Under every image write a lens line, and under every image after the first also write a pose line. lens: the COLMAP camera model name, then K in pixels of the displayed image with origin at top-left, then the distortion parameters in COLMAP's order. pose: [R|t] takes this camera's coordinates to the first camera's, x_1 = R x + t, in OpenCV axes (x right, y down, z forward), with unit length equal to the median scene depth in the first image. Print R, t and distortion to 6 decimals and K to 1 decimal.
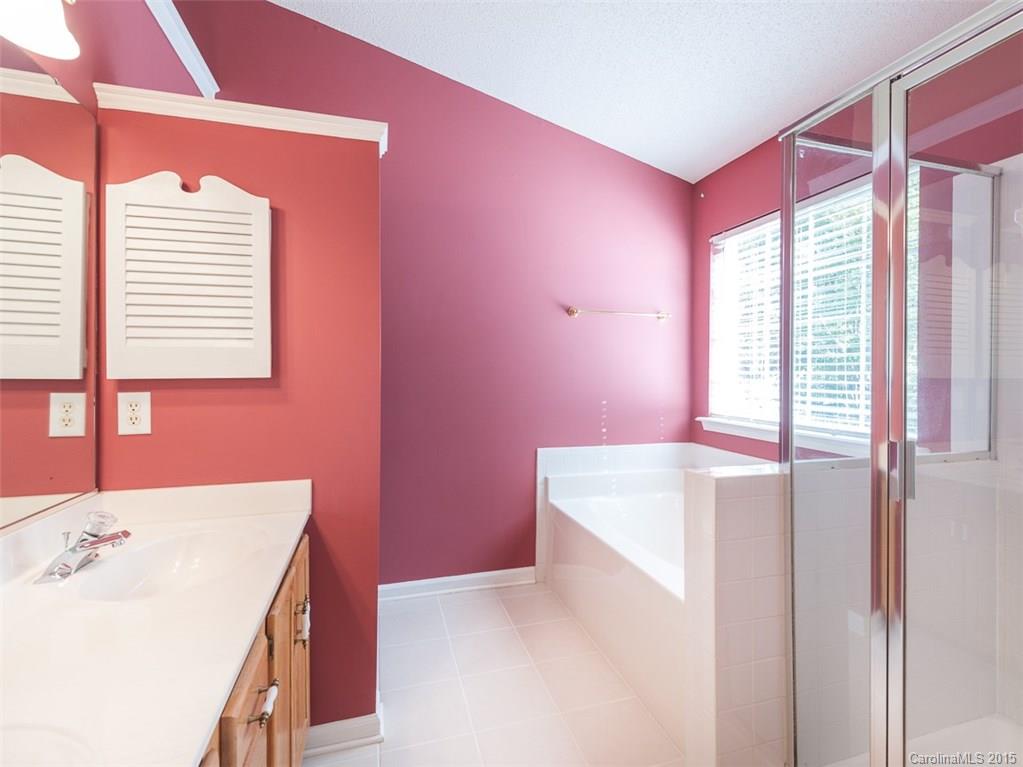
lens RADIAL K [[452.9, 0, 512.3], [0, 452.9, 385.7], [0, 0, 1]] dist [0.012954, -0.005344]
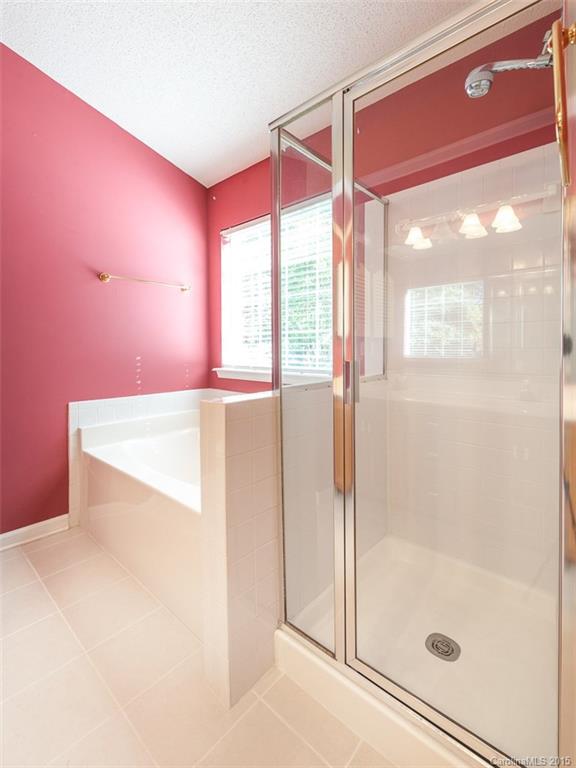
lens RADIAL K [[340.0, 0, 277.7], [0, 340.0, 386.7], [0, 0, 1]] dist [0.012954, -0.005344]
pose [[0.843837, -0.050398, 0.534227, 0.049364], [0.003878, 0.996126, 0.087847, 0.040280], [-0.536585, -0.072057, 0.840764, 0.101302]]
